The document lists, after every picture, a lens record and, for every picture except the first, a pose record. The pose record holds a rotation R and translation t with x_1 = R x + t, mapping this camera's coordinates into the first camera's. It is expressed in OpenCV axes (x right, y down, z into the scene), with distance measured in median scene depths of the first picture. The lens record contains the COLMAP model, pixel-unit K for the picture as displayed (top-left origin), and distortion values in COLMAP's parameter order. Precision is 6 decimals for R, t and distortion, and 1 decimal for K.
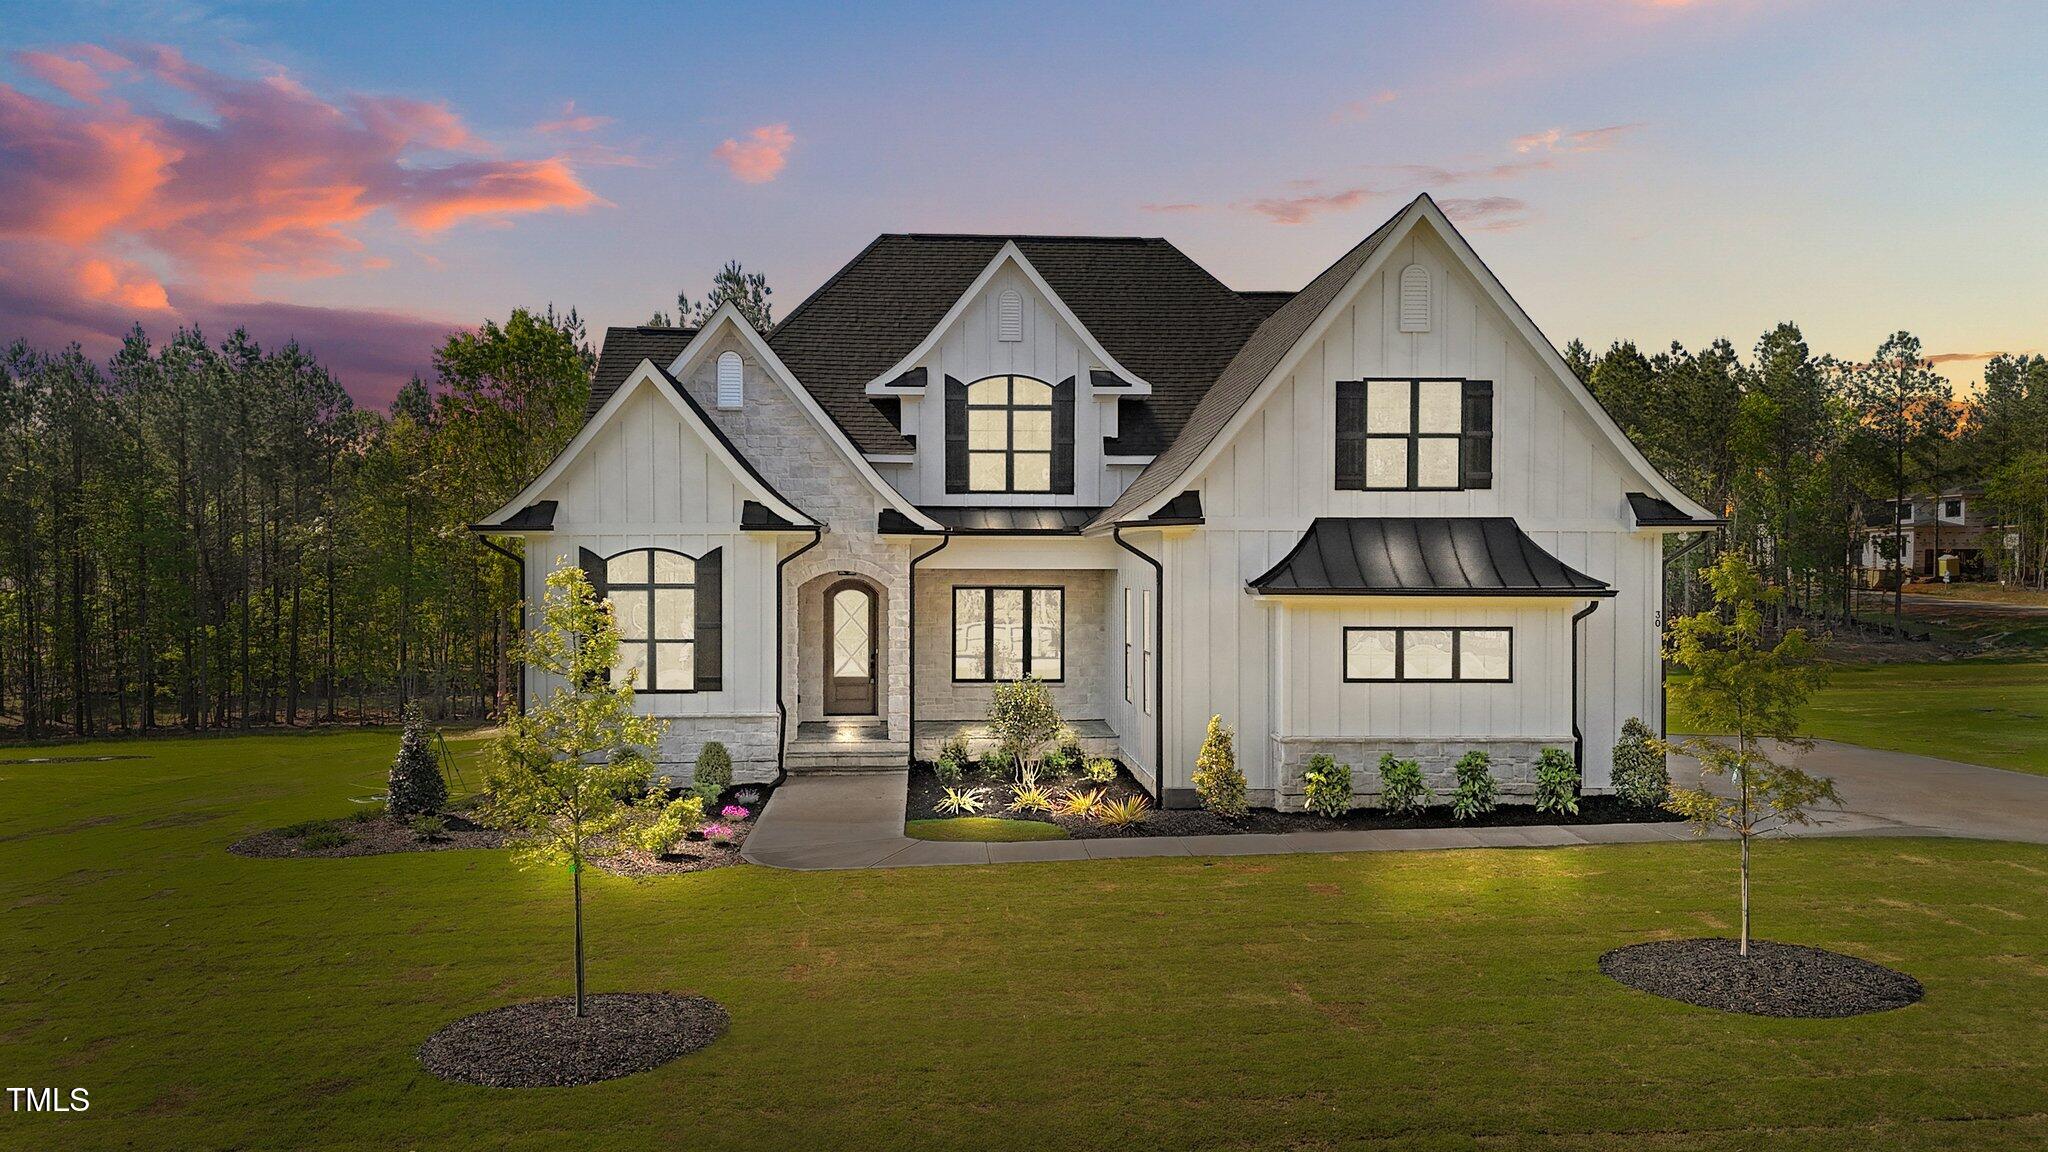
lens RADIAL K [[1520.0, 0, 1026.1], [0, 1520.0, 595.9], [0, 0, 1]] dist [0.052740, -0.054139]
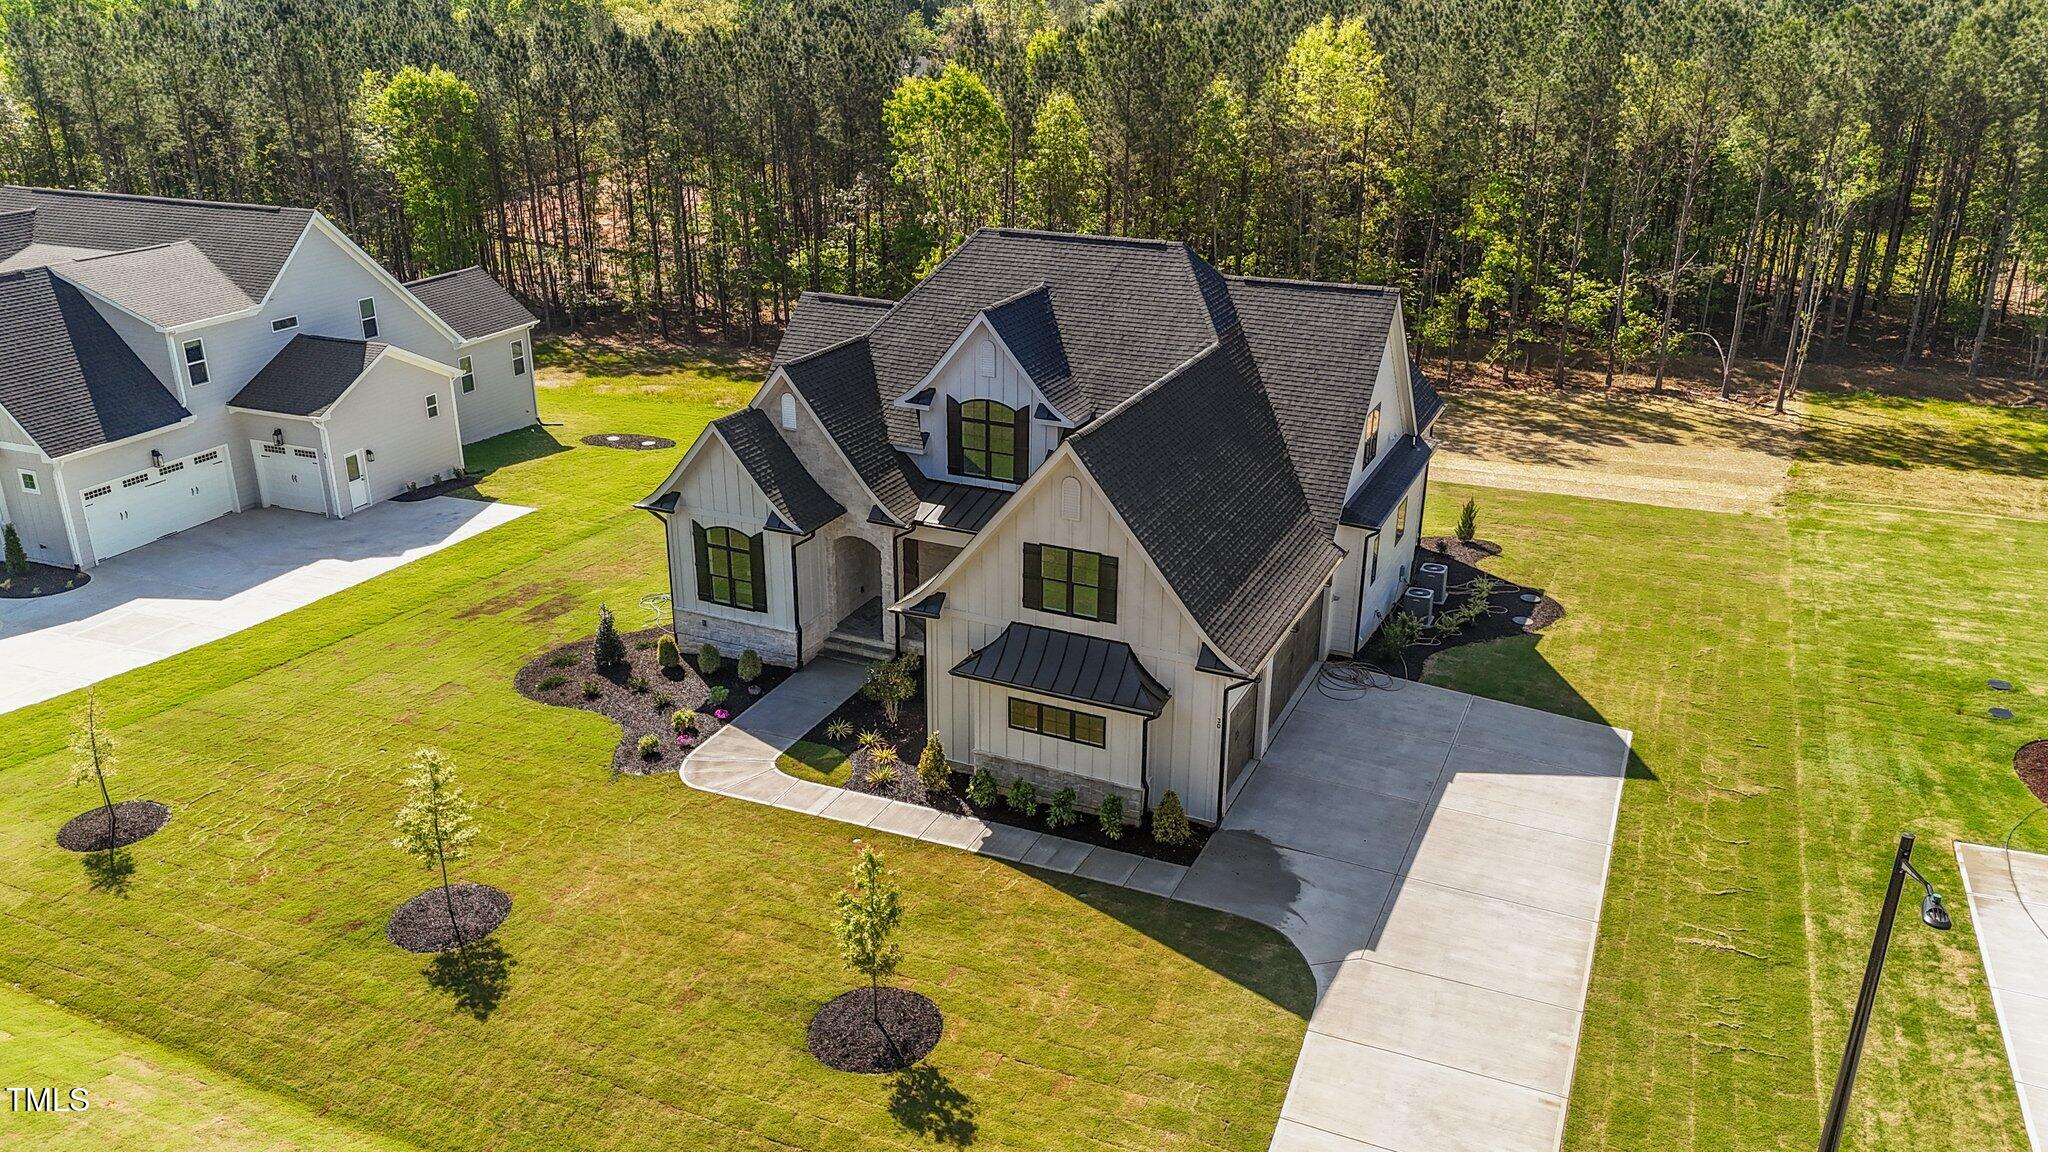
lens RADIAL K [[1520.0, 0, 1021.3], [0, 1520.0, 554.8], [0, 0, 1]] dist [0.052740, -0.054139]
pose [[0.884245, 0.170114, -0.434939, 0.763007], [-0.014830, 0.941058, 0.337919, -0.566076], [0.466787, -0.292353, 0.834649, -0.248014]]
